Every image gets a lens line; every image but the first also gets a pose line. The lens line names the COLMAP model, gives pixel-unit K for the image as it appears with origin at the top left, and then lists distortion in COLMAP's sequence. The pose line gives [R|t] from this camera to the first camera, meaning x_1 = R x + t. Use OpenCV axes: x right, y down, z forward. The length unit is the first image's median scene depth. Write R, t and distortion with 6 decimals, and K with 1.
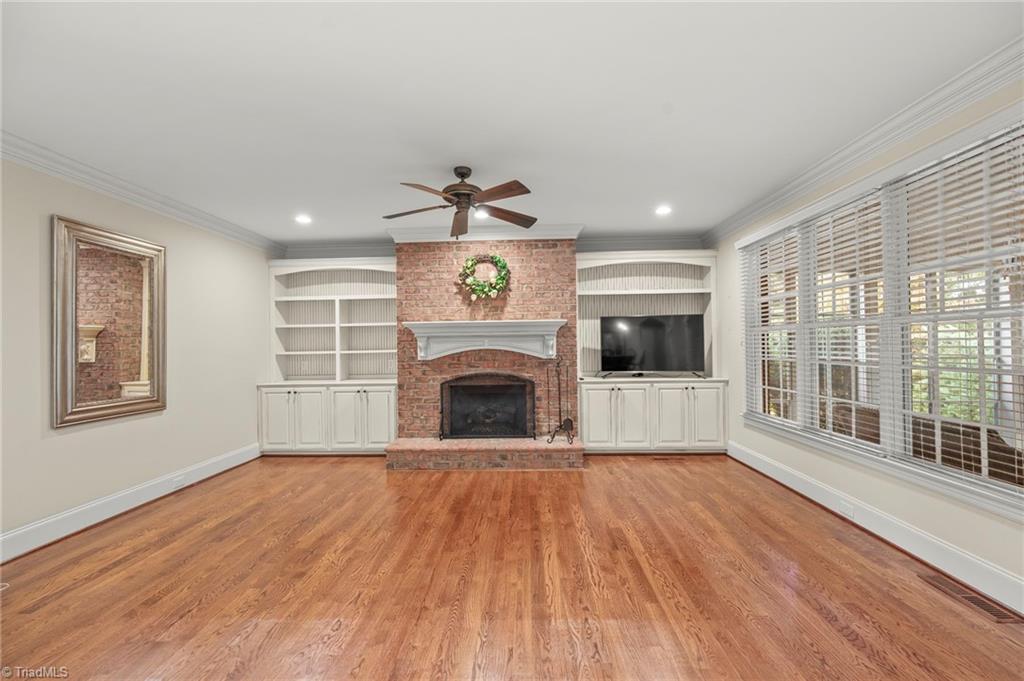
lens RADIAL K [[412.2, 0, 506.2], [0, 412.2, 341.1], [0, 0, 1]] dist [-0.006744, 0.000977]
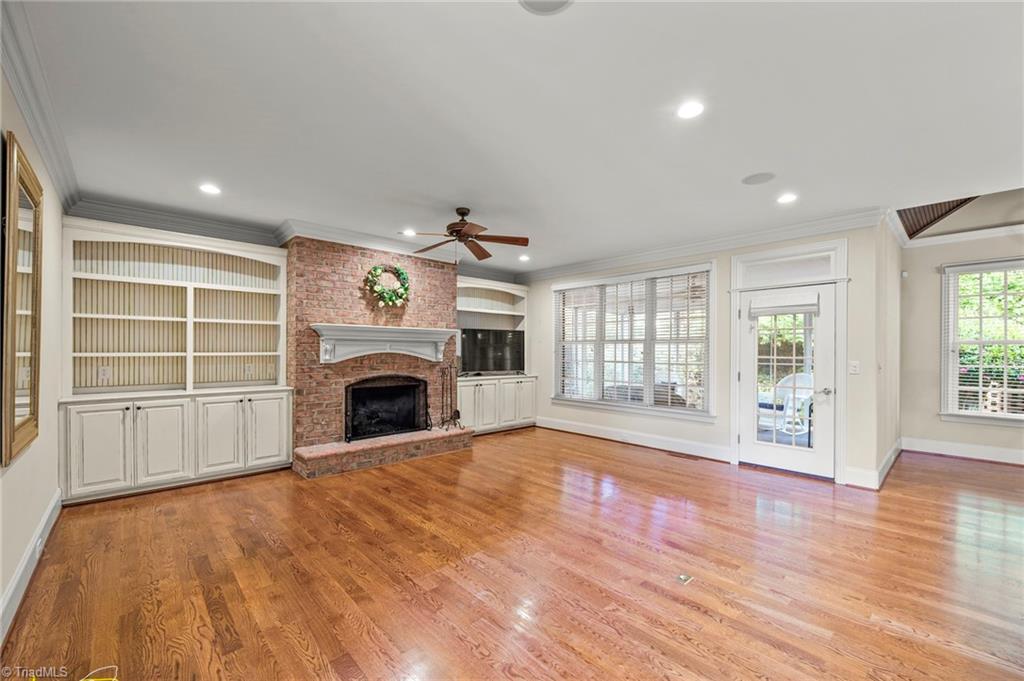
lens RADIAL K [[412.2, 0, 534.0], [0, 412.2, 349.2], [0, 0, 1]] dist [-0.006744, 0.000977]
pose [[0.689426, 0.019674, 0.724088, -0.564984], [-0.021786, 0.999742, -0.006421, 0.008662], [-0.724028, -0.011348, 0.689677, -0.018819]]
